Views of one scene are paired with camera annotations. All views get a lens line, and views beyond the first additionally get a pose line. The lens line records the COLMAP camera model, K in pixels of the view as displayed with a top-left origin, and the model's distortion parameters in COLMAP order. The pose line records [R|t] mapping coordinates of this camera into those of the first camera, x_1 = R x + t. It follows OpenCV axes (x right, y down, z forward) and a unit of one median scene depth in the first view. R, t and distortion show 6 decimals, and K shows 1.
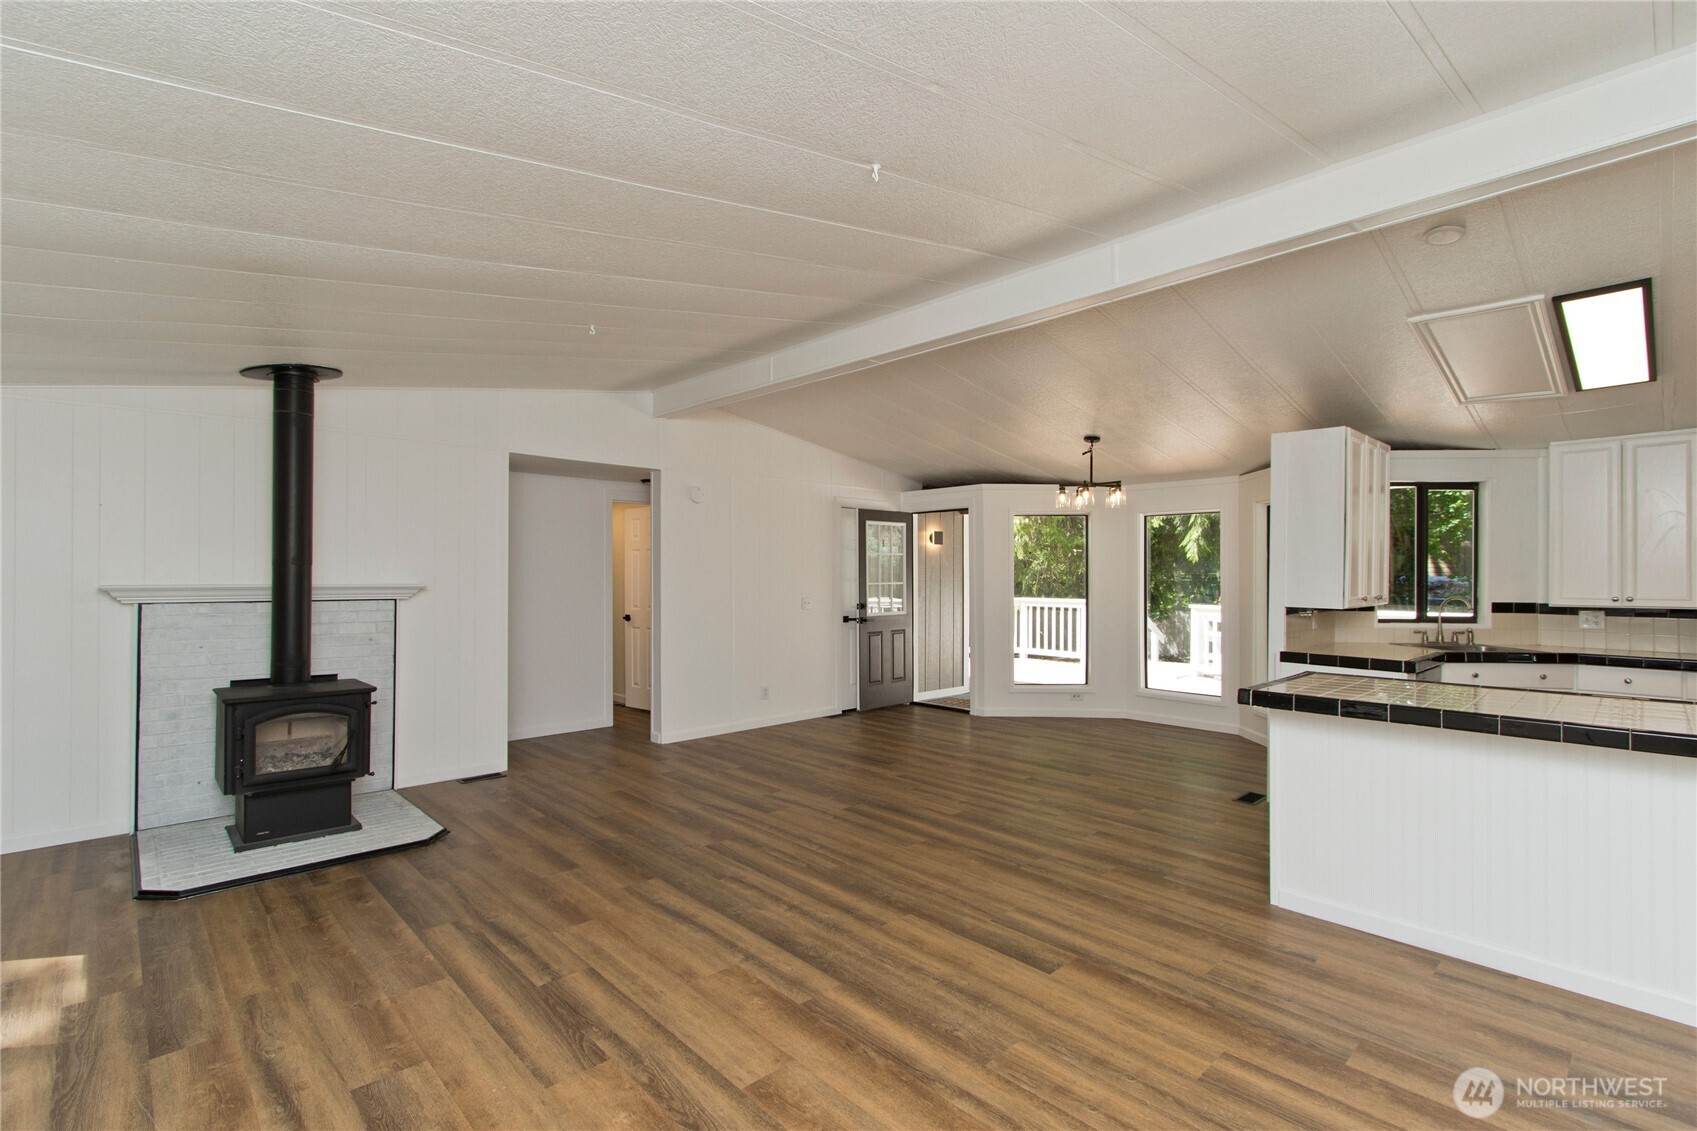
lens RADIAL K [[777.8, 0, 844.8], [0, 777.8, 569.9], [0, 0, 1]] dist [0.002846, -0.000458]
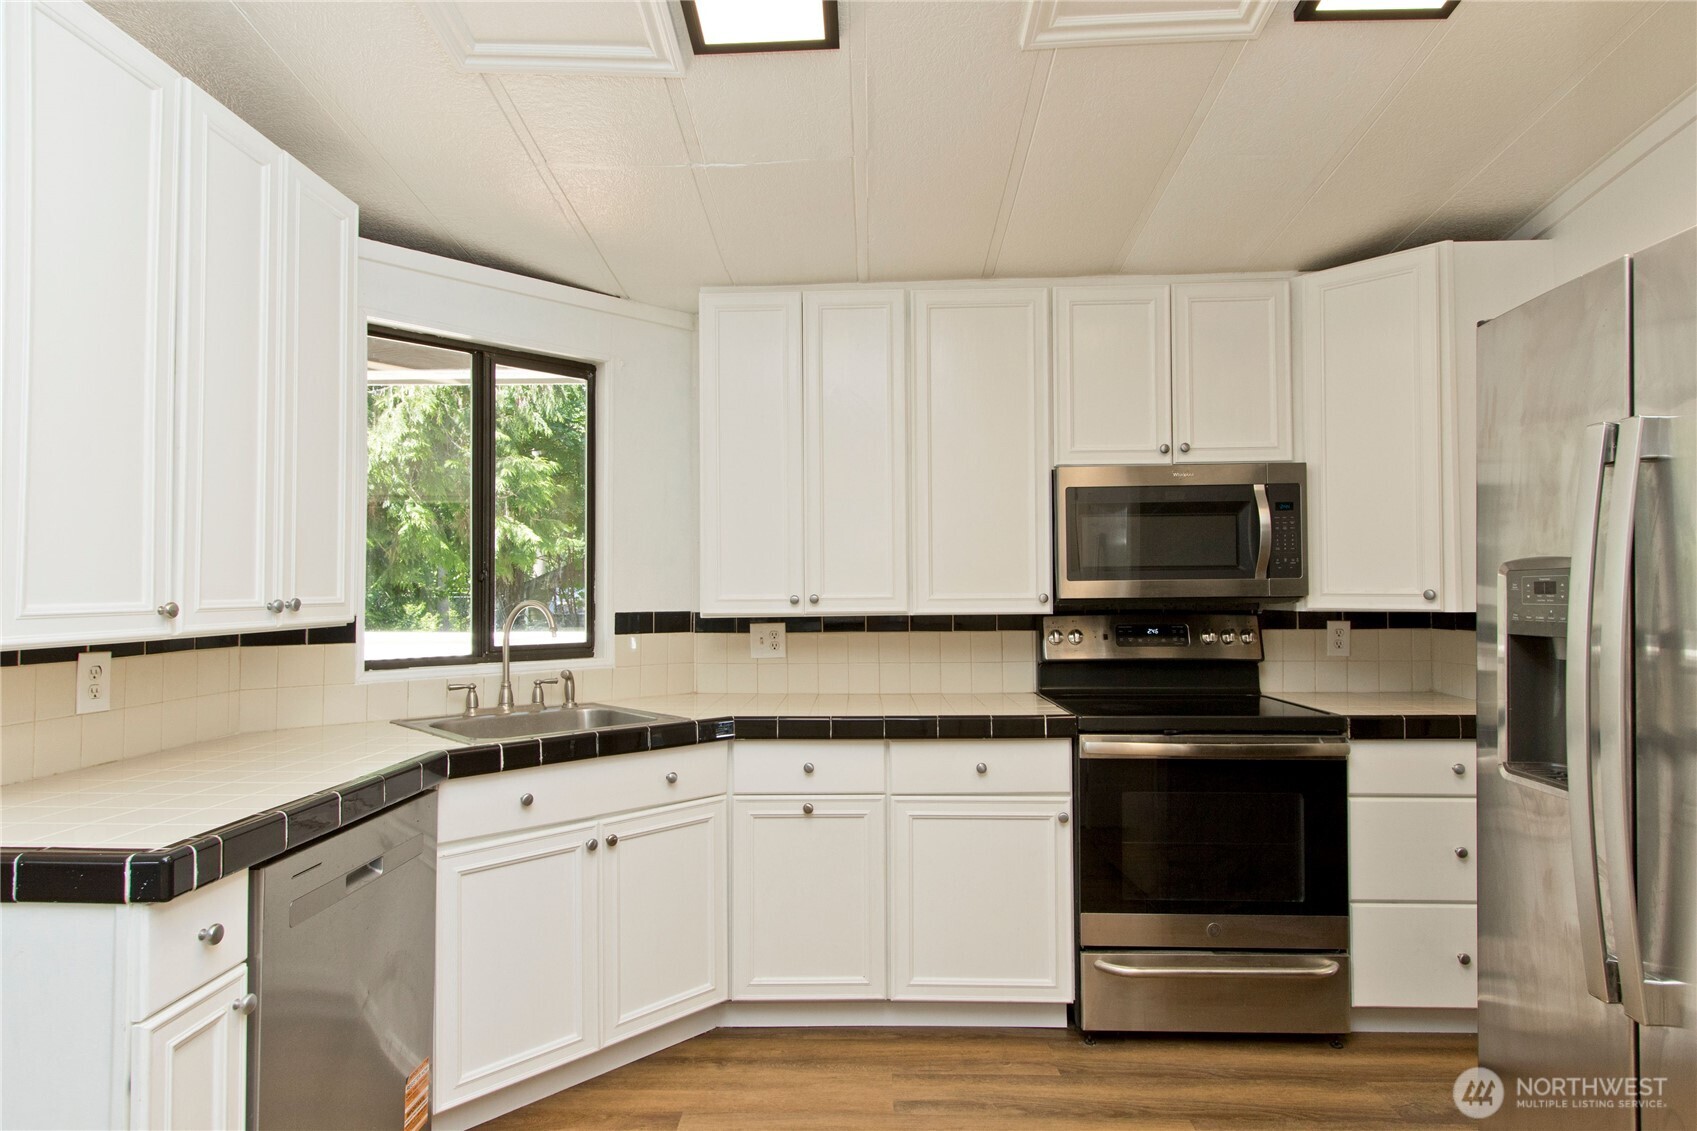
lens RADIAL K [[946.5, 0, 848.5], [0, 946.5, 565.5], [0, 0, 1]] dist [0.001652, 0.000700]
pose [[0.707320, 0.010170, 0.706820, 0.698648], [0.004970, 0.999800, -0.019358, 0.033125], [-0.706876, 0.017205, 0.707129, 0.651495]]
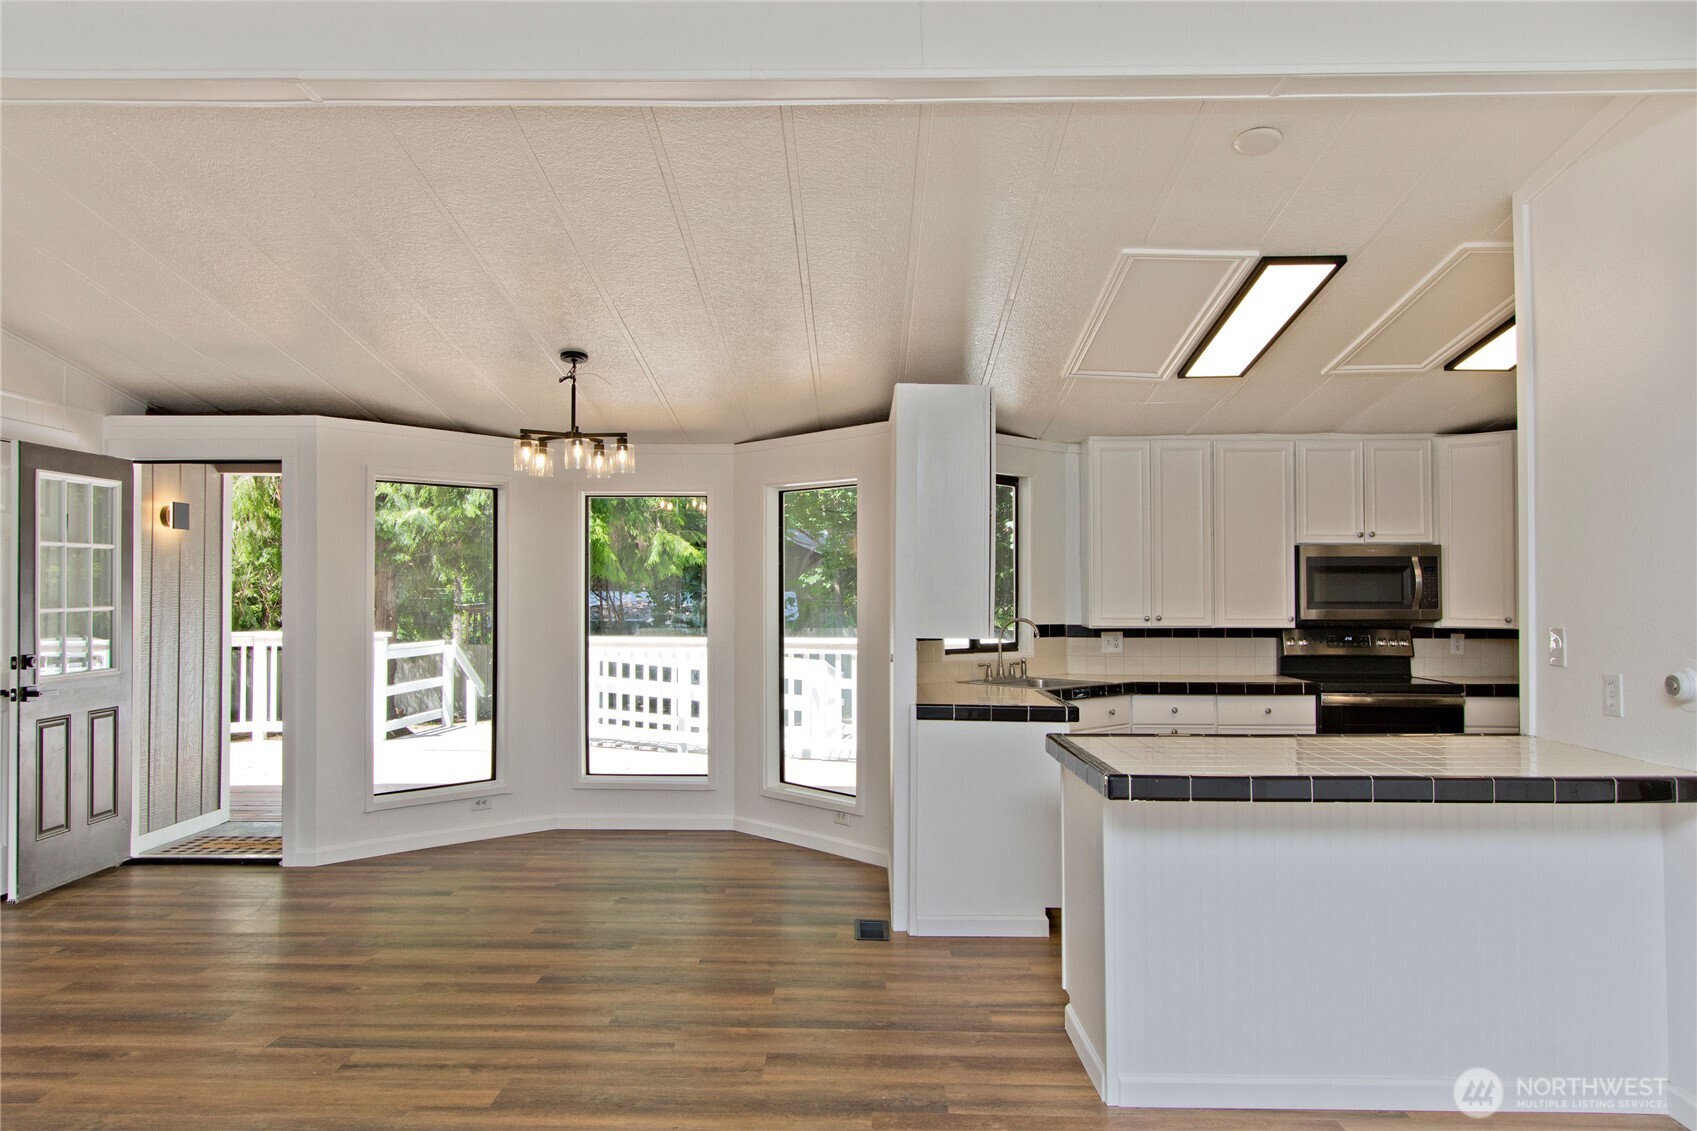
lens RADIAL K [[1151.1, 0, 848.5], [0, 1151.1, 565.5], [0, 0, 1]] dist [0.004150, 0.001636]
pose [[0.697556, 0.016118, 0.716349, -0.232626], [-0.004657, 0.999828, -0.017961, 0.002914], [-0.716515, 0.009193, 0.697511, 0.397422]]
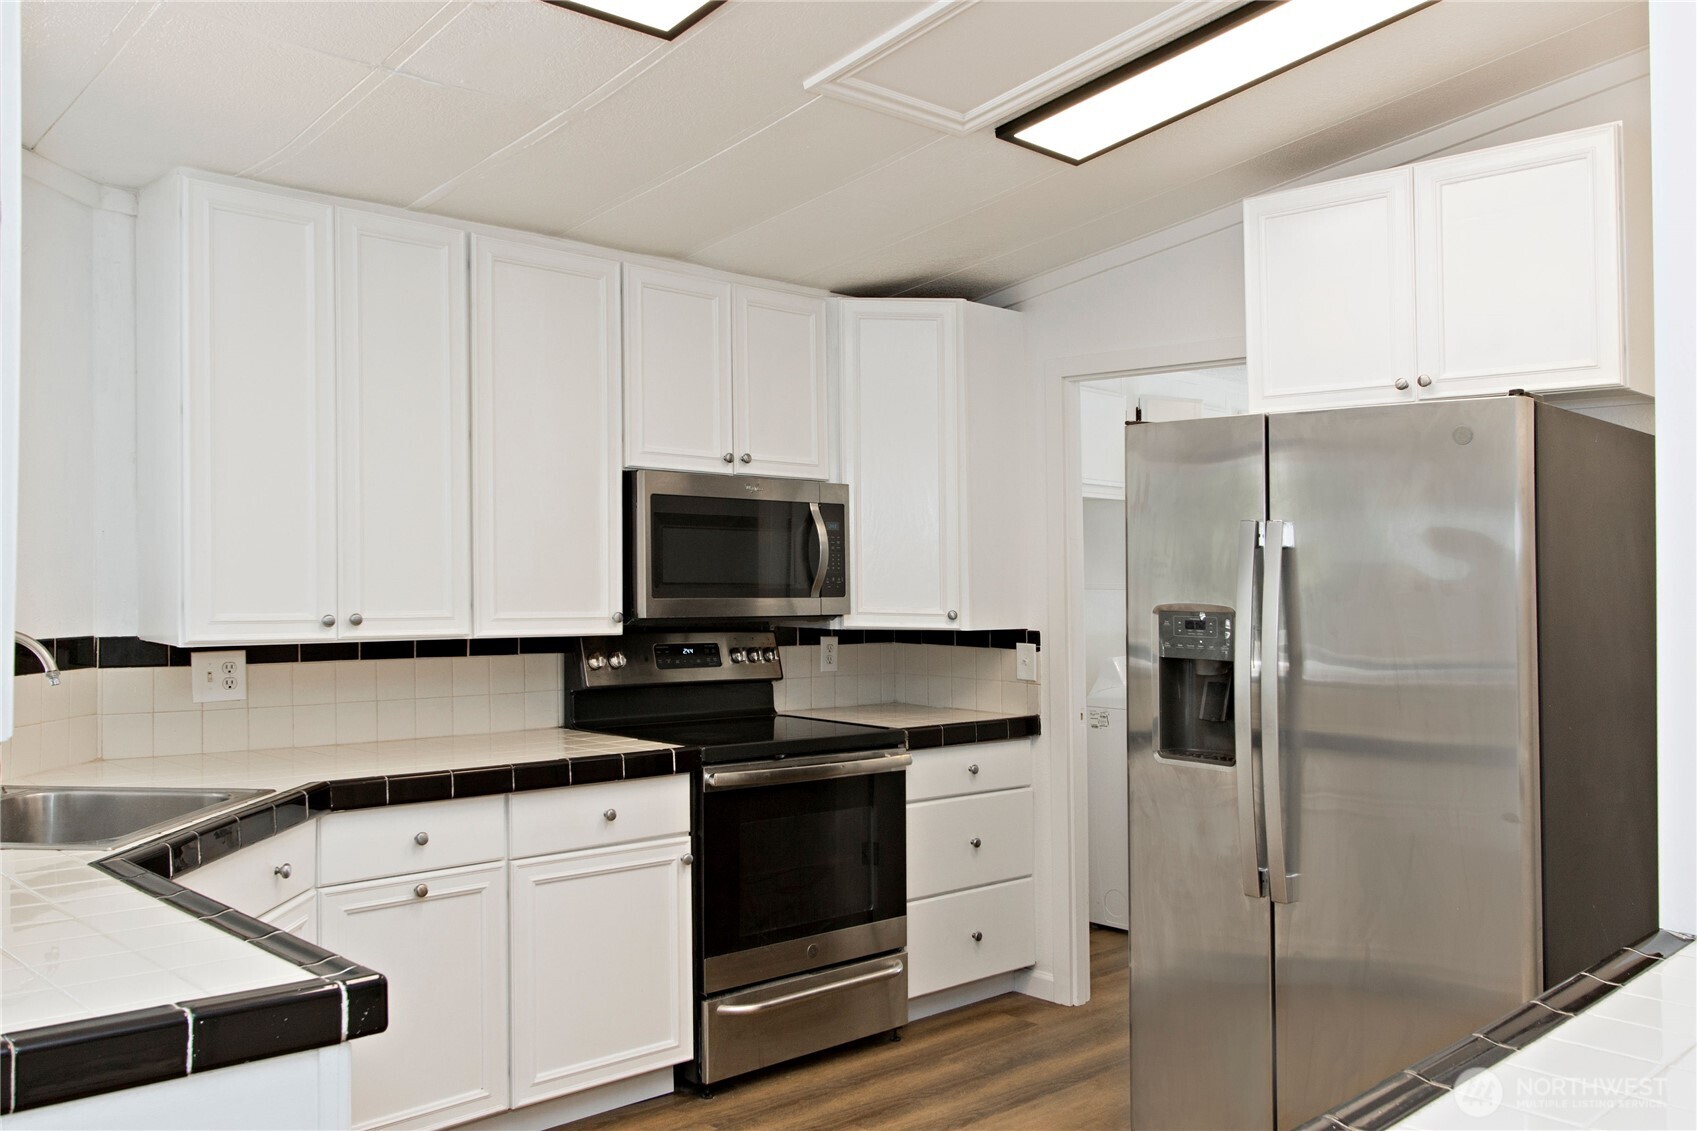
lens RADIAL K [[1382.4, 0, 848.6], [0, 1382.4, 504.7], [0, 0, 1]] dist [0.035134, -0.002059]
pose [[0.001686, 0.046615, 0.998911, 0.377789], [-0.020526, 0.998704, -0.046571, 0.009087], [-0.999788, -0.020425, 0.002640, 0.906832]]
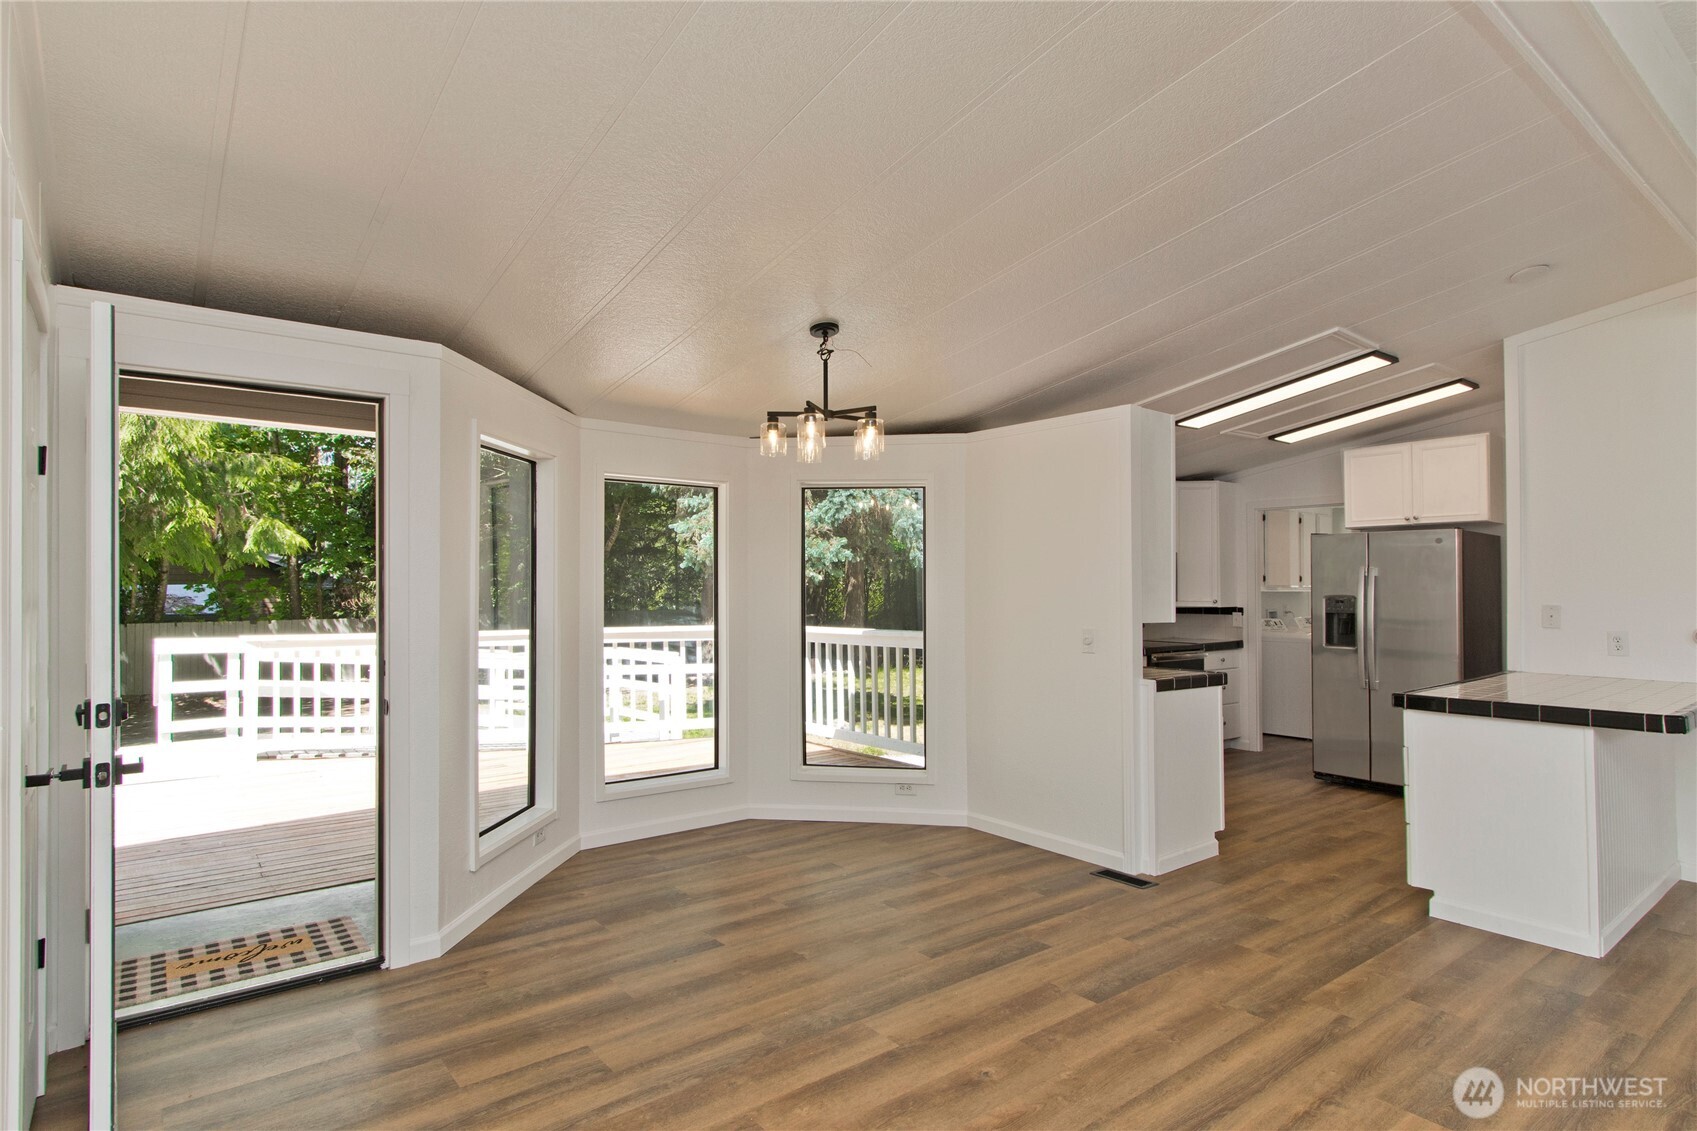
lens RADIAL K [[892.6, 0, 832.4], [0, 892.6, 565.9], [0, 0, 1]] dist [0.004555, 0.000189]
pose [[0.098562, 0.018455, 0.994960, -0.445553], [-0.007060, 0.999816, -0.017846, 0.008805], [-0.995106, -0.005265, 0.098674, 1.428863]]
